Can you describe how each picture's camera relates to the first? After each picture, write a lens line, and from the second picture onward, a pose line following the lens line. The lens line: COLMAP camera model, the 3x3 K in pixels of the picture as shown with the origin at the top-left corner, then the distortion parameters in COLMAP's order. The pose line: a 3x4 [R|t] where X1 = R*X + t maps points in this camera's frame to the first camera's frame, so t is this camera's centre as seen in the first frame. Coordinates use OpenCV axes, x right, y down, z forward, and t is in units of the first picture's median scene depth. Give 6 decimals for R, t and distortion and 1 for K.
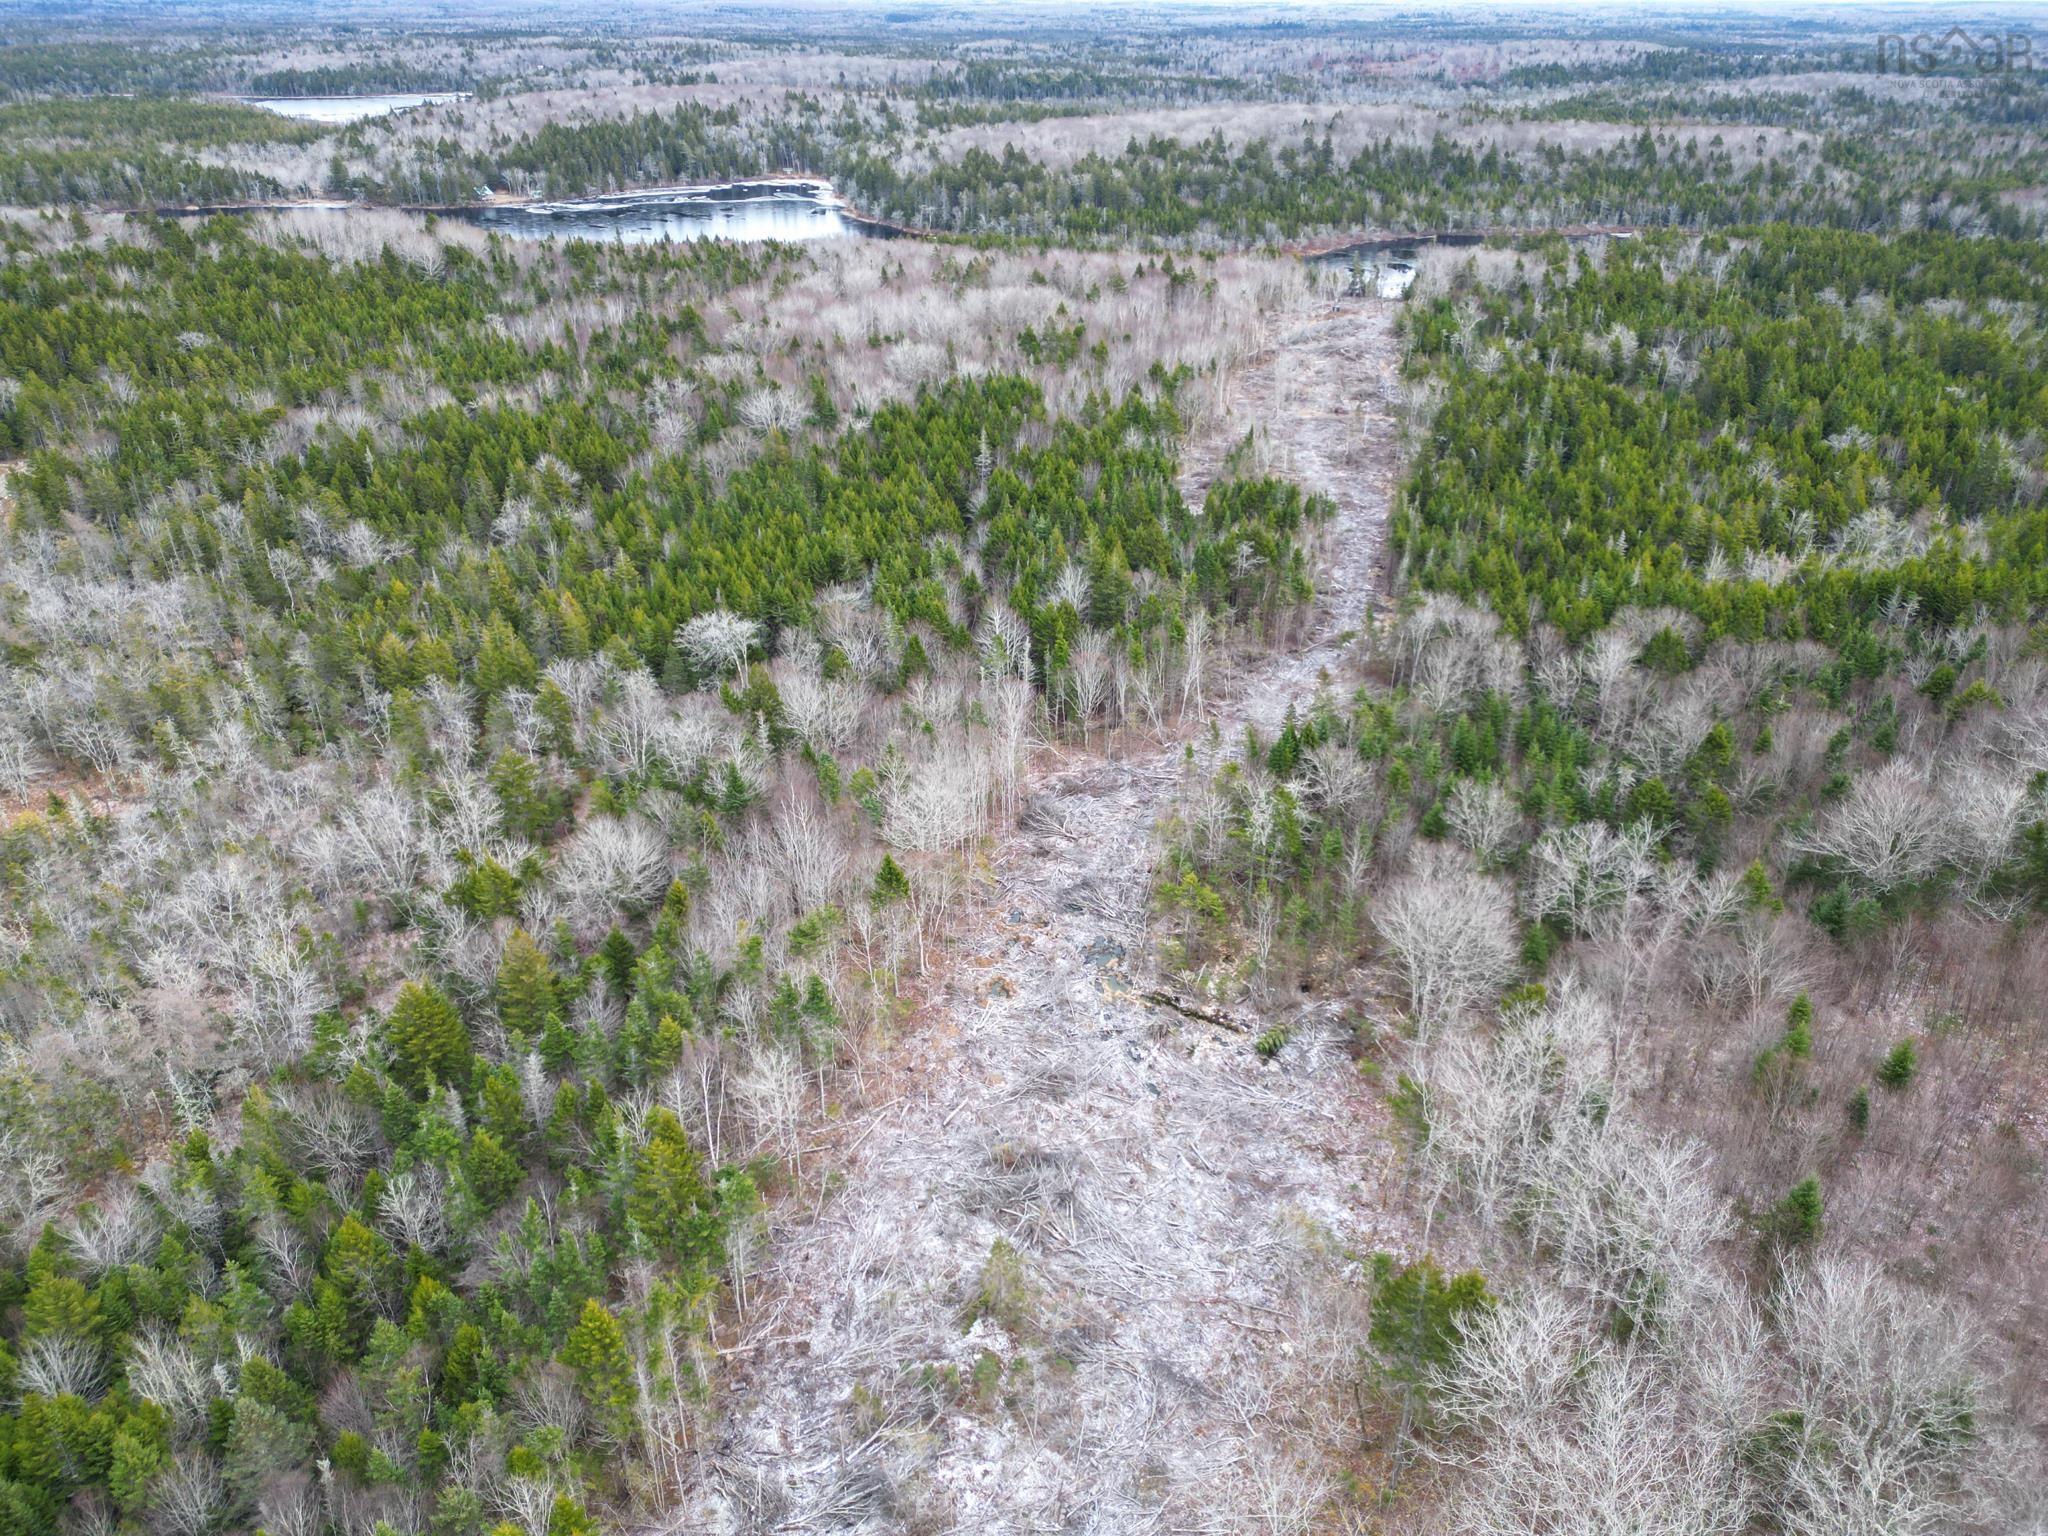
lens RADIAL K [[1415.8, 0, 1029.4], [0, 1415.8, 779.8], [0, 0, 1]] dist [0.089902, -0.086146]
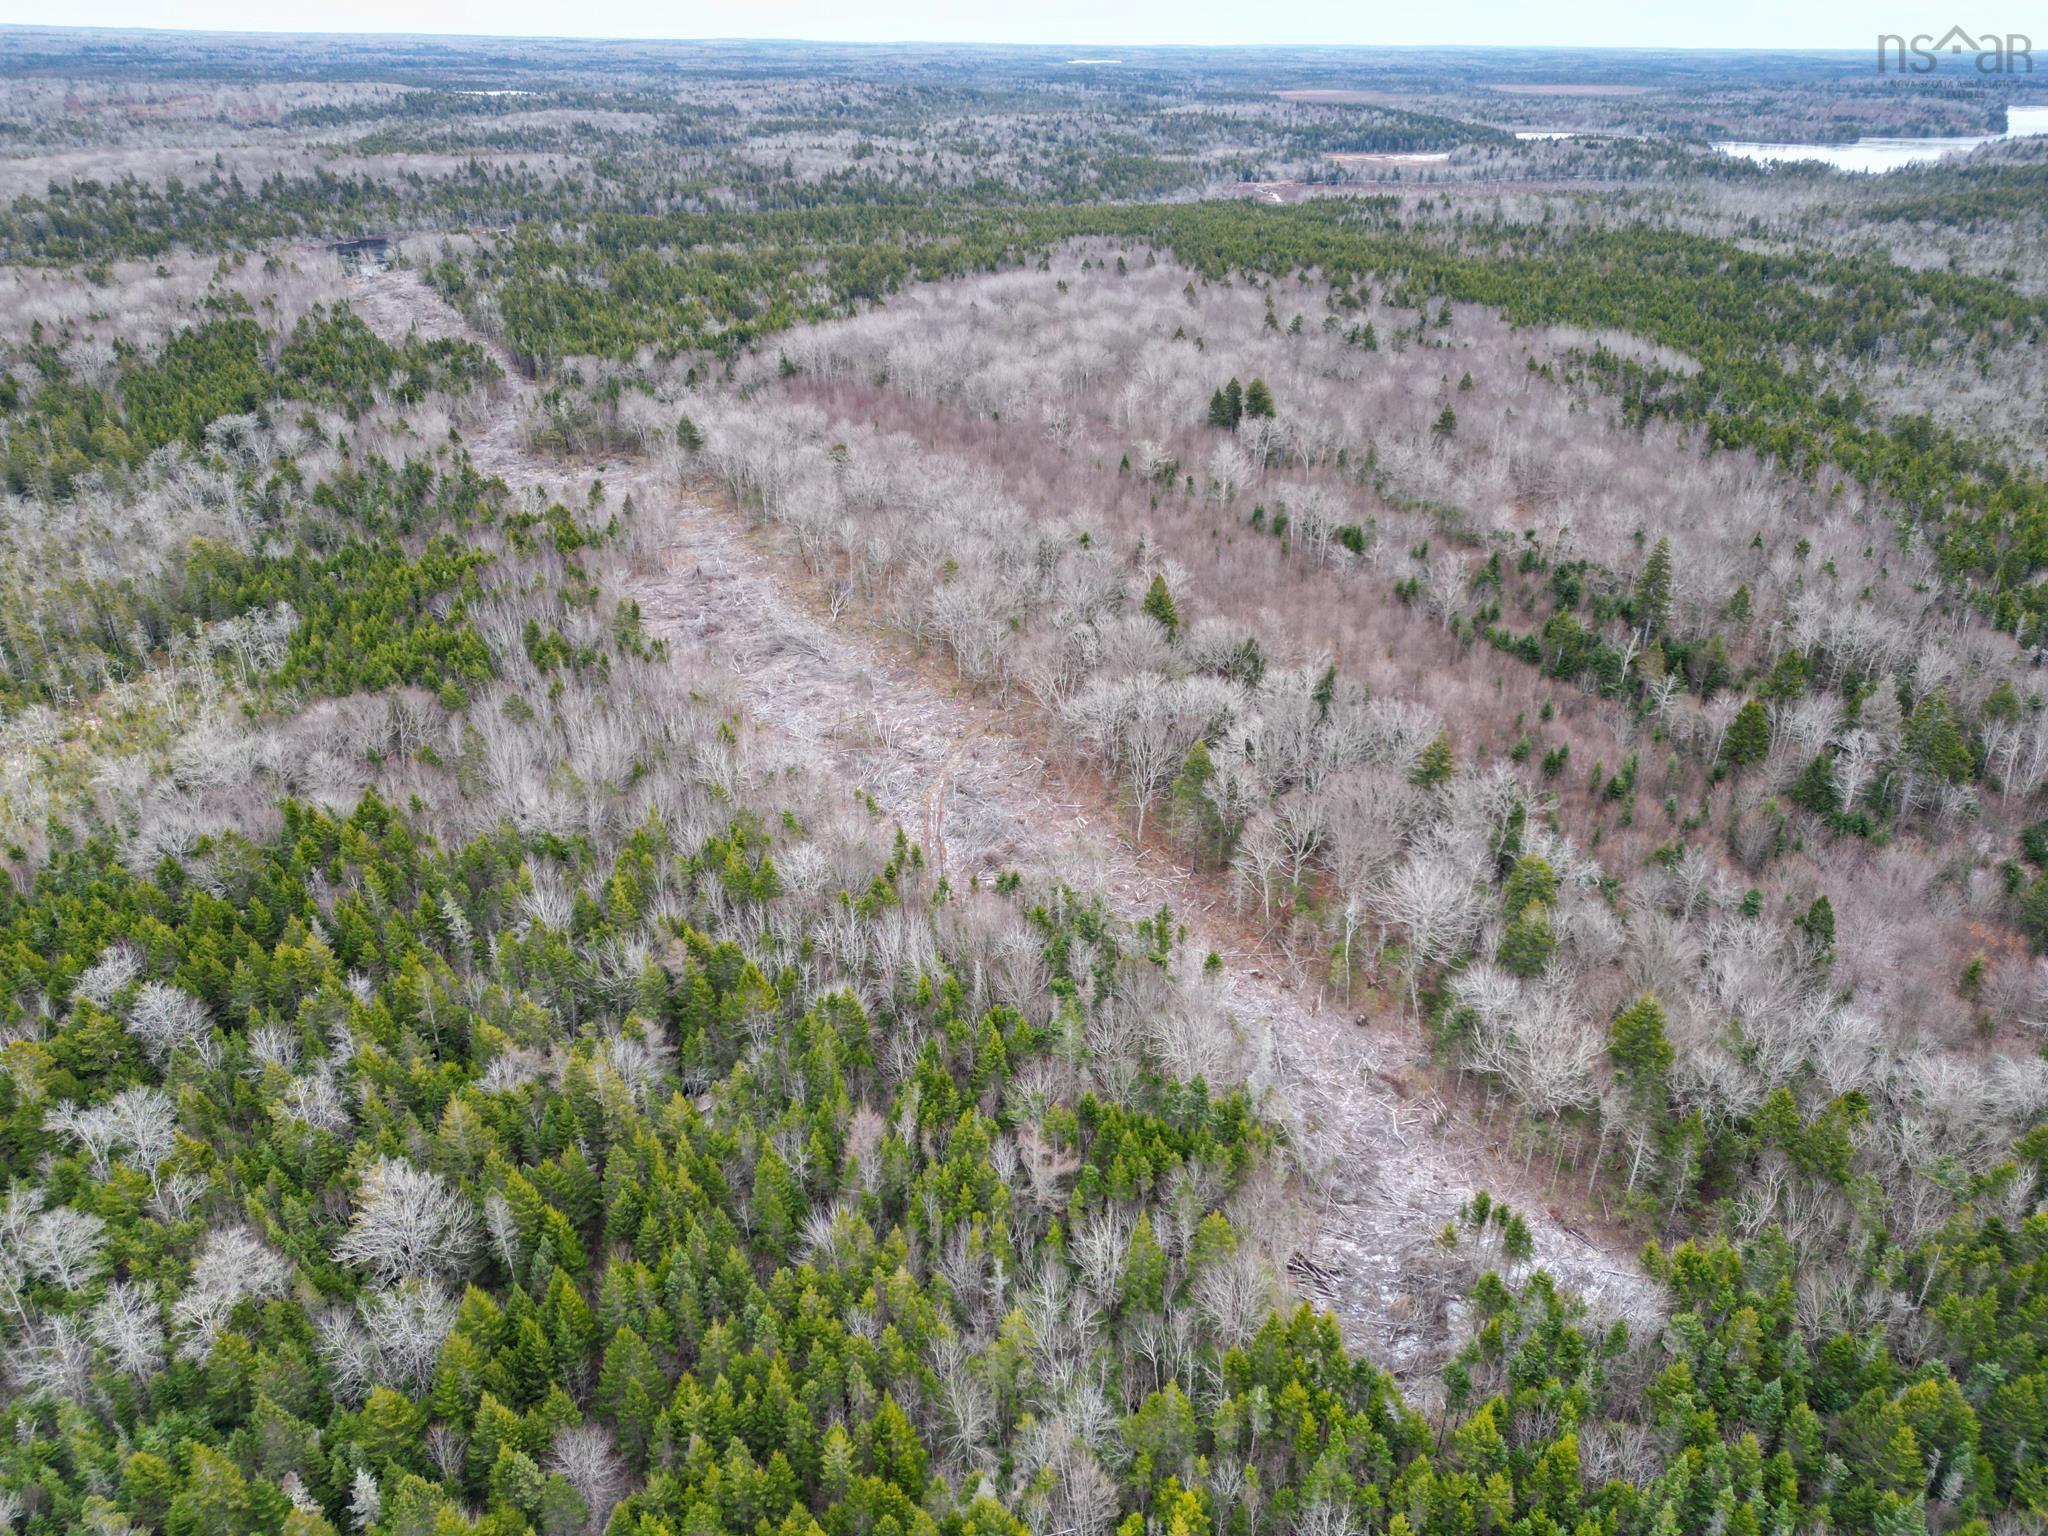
lens RADIAL K [[1412.7, 0, 1056.3], [0, 1412.7, 772.3], [0, 0, 1]] dist [0.065312, -0.071866]
pose [[0.708819, -0.317184, 0.630055, -0.251807], [0.327293, 0.939119, 0.104567, 0.158899], [-0.624864, 0.132093, 0.769478, -0.366139]]
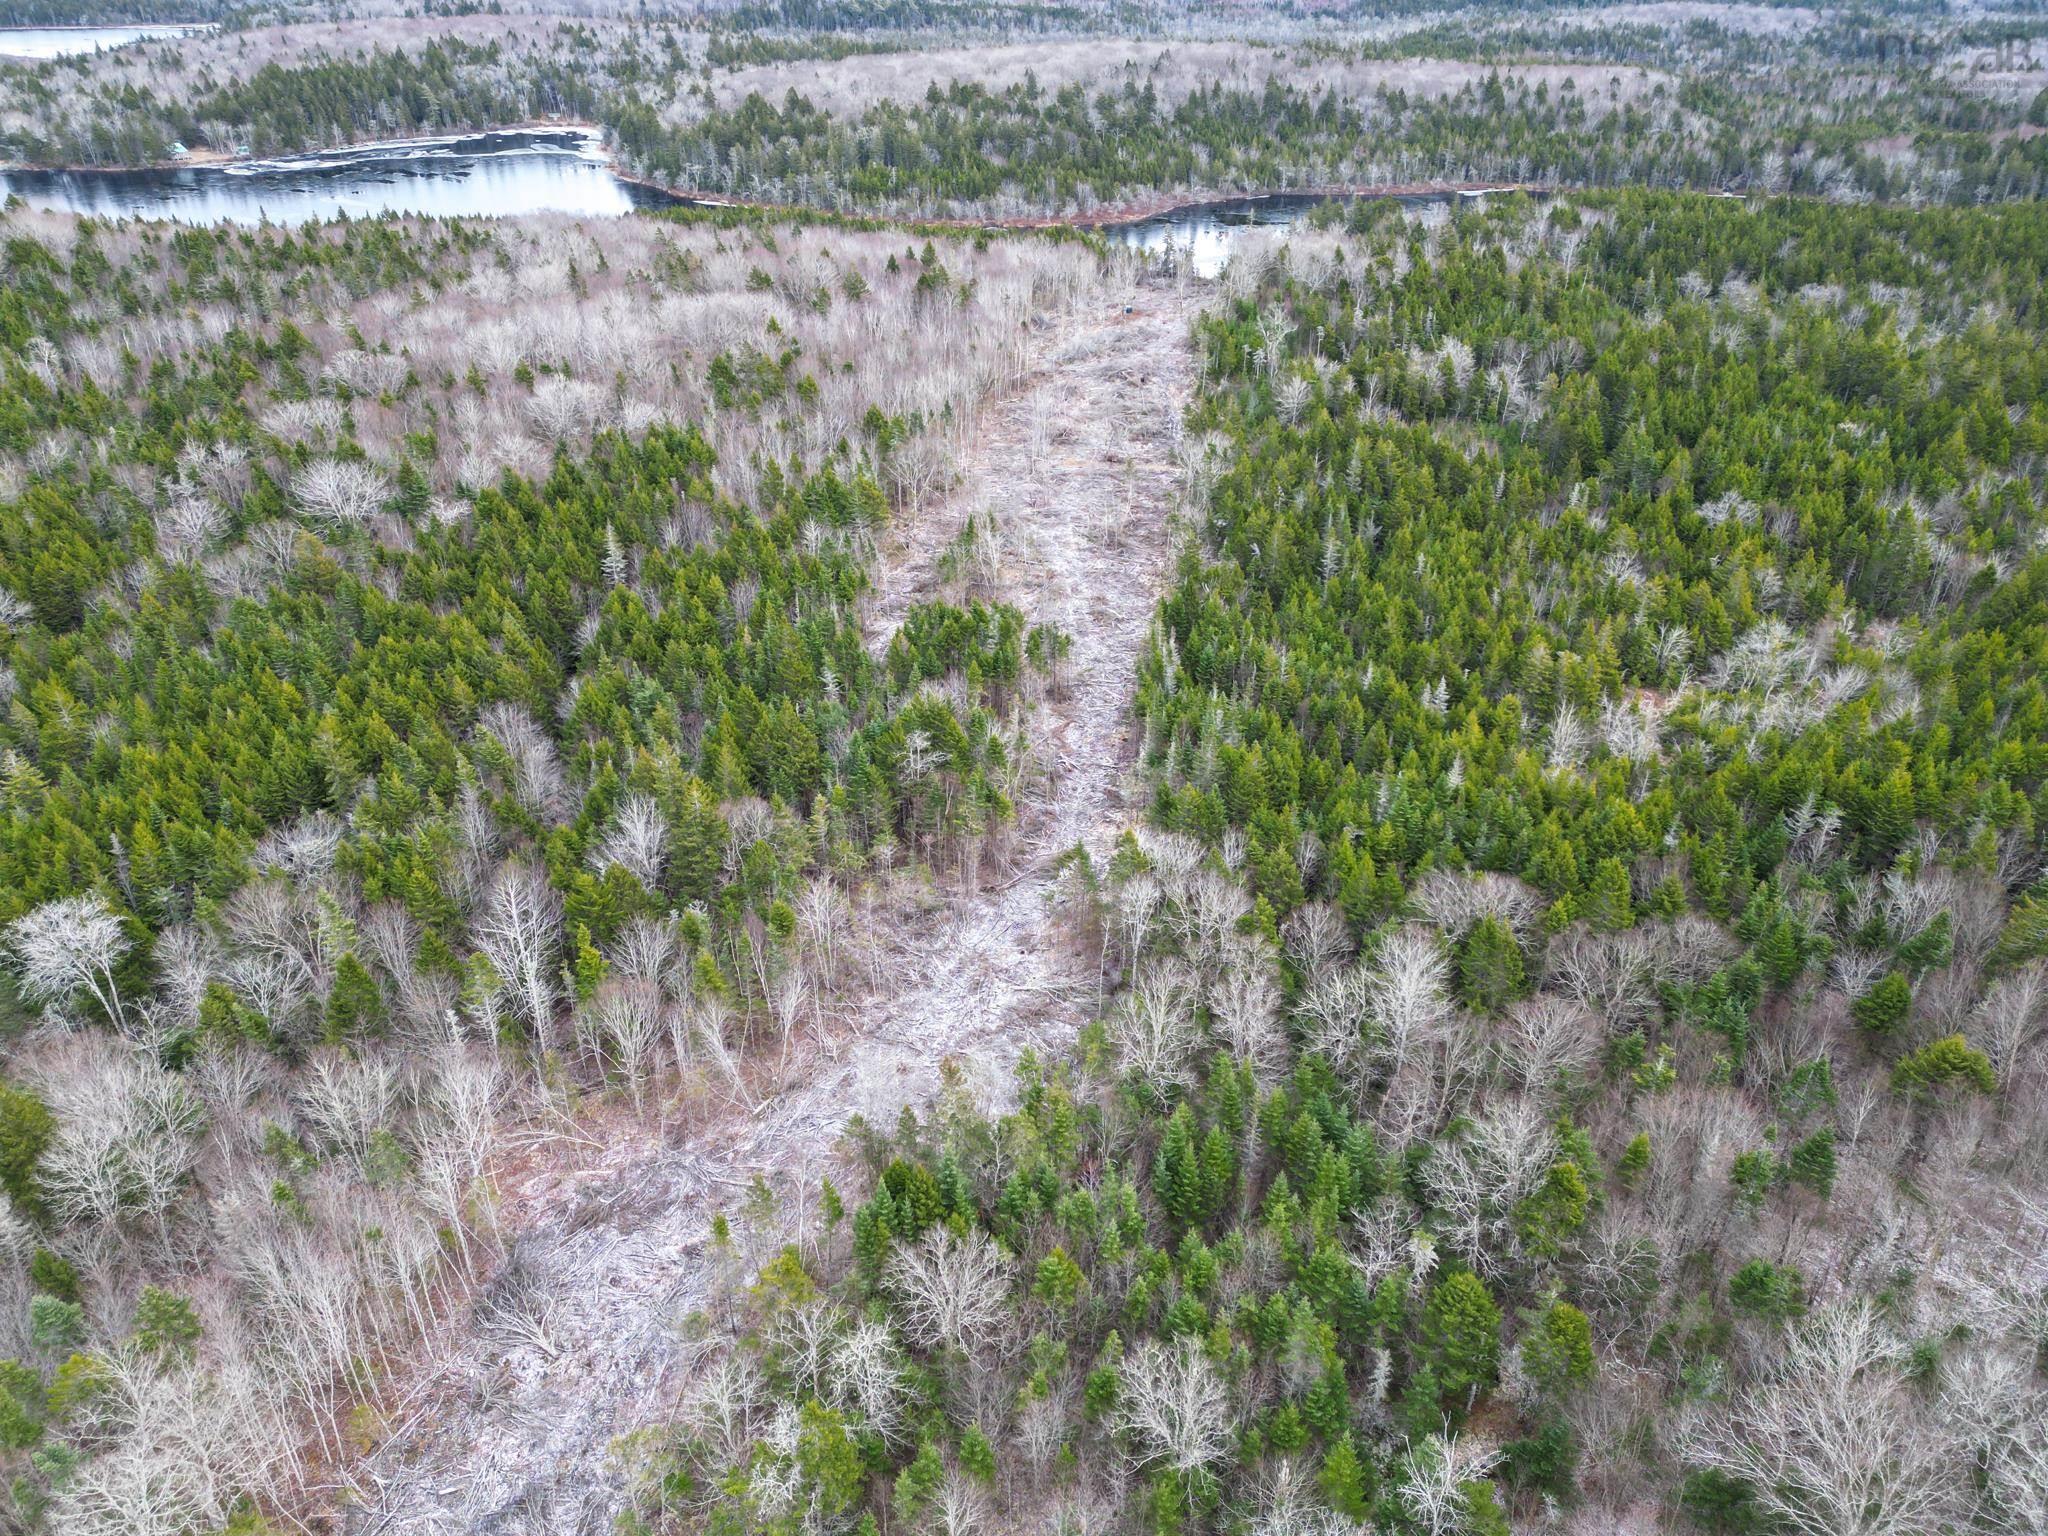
lens RADIAL K [[1415.8, 0, 1029.4], [0, 1415.8, 779.8], [0, 0, 1]] dist [0.089902, -0.086146]
pose [[0.996411, -0.041369, 0.073852, 0.051190], [0.038230, 0.998325, 0.043425, -0.057055], [-0.075524, -0.040446, 0.996323, 0.099527]]
